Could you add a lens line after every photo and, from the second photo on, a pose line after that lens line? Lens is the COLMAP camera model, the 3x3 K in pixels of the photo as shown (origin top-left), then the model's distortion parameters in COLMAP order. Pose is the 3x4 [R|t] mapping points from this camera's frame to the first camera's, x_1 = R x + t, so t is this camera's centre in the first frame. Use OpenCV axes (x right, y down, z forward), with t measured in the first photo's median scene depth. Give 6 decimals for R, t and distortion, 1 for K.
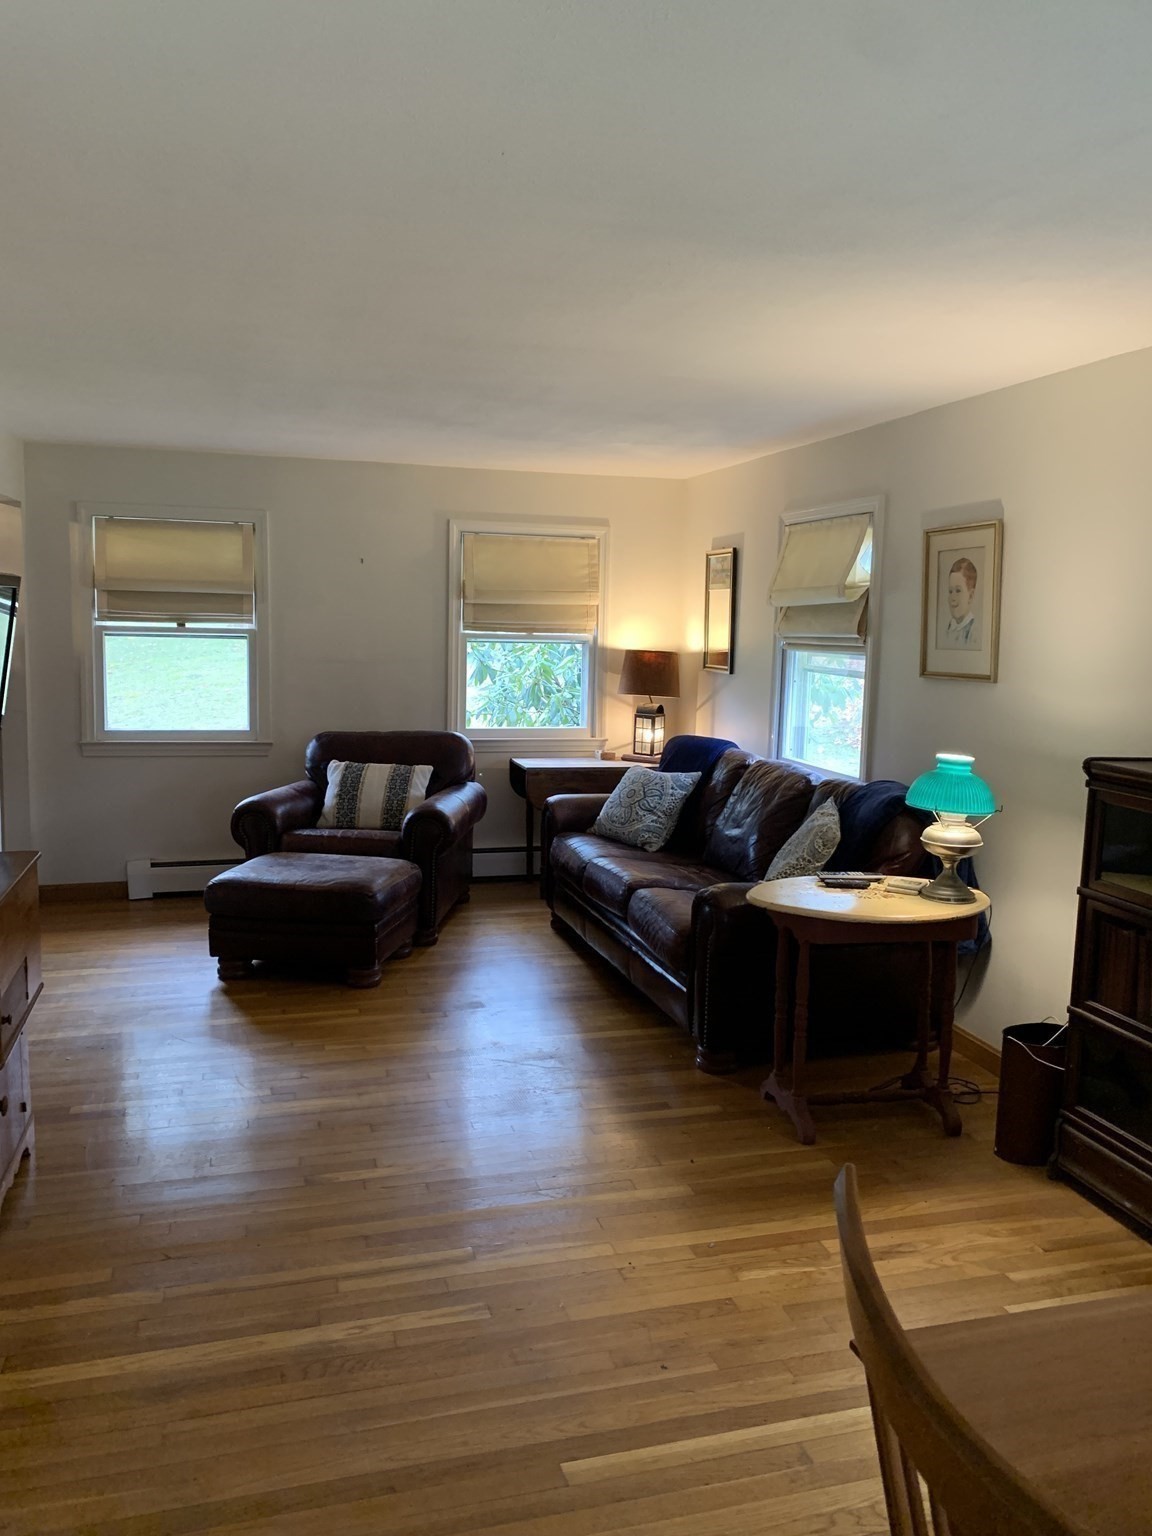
lens RADIAL K [[1177.0, 0, 572.5], [0, 1177.0, 754.0], [0, 0, 1]] dist [0.019307, -0.006234]
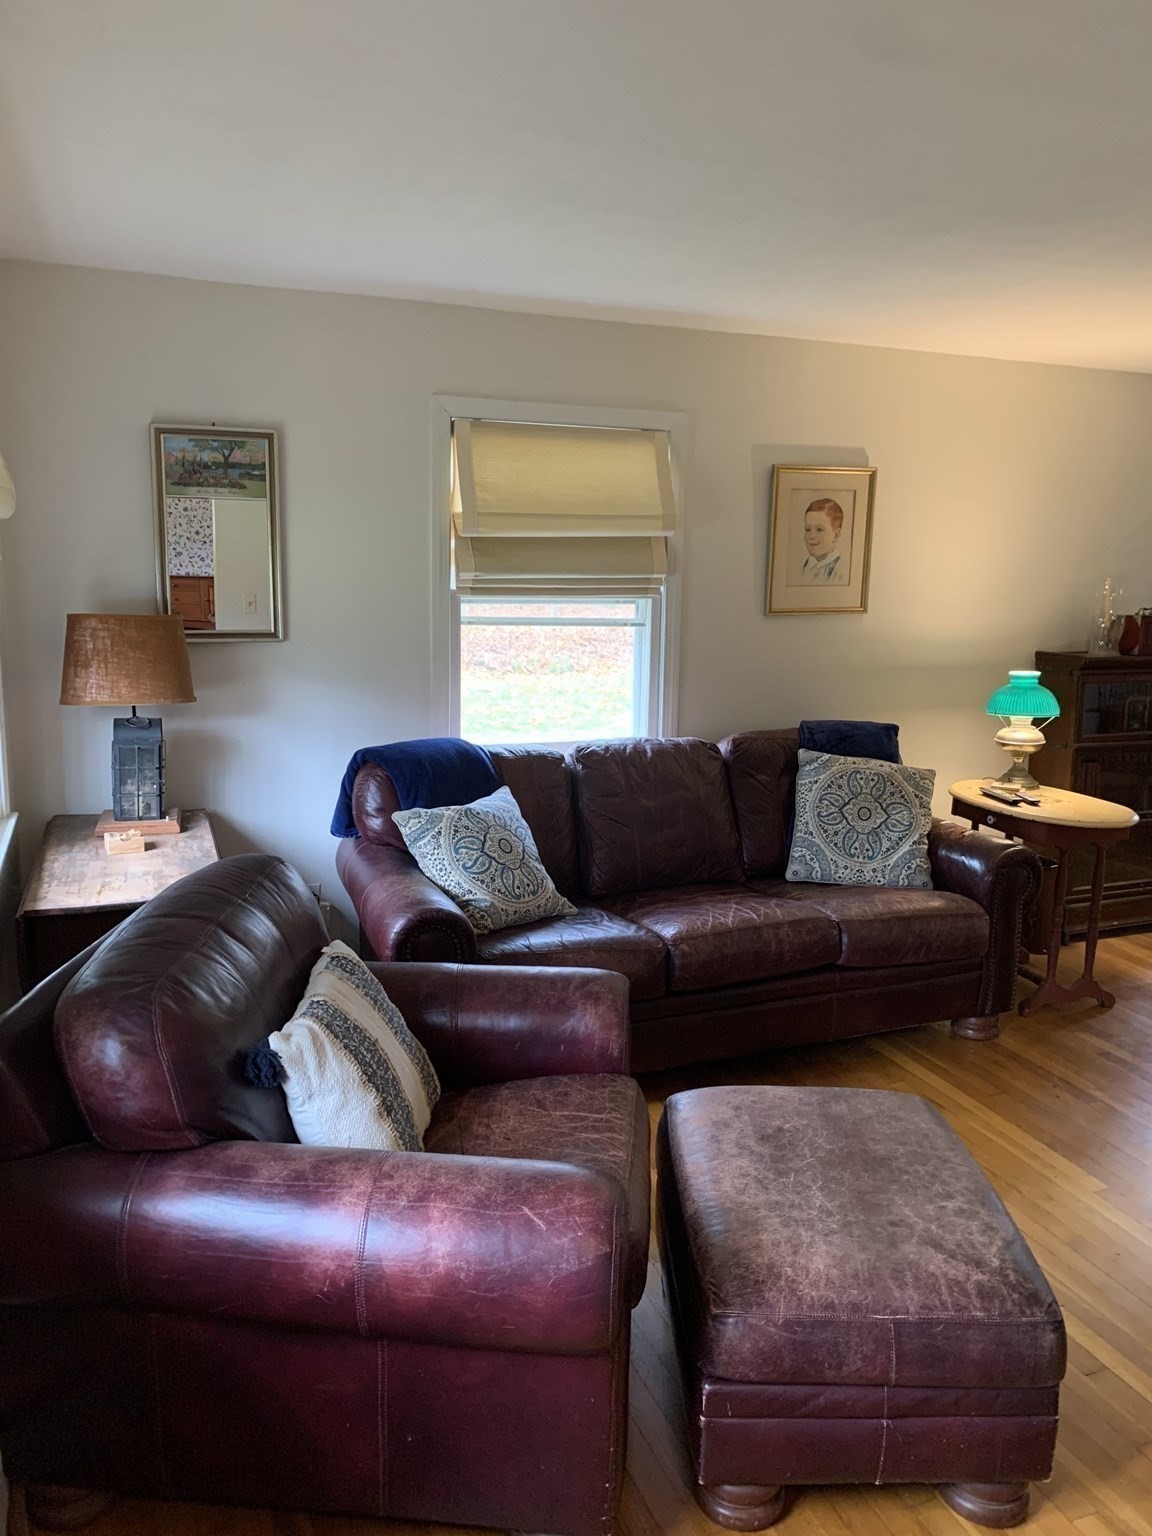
lens RADIAL K [[1177.0, 0, 572.5], [0, 1177.0, 754.0], [0, 0, 1]] dist [0.019307, -0.006234]
pose [[-0.110706, -0.201975, 0.973114, -0.710393], [0.092226, 0.972820, 0.212406, -0.187988], [-0.989565, 0.113261, -0.089070, 1.339327]]
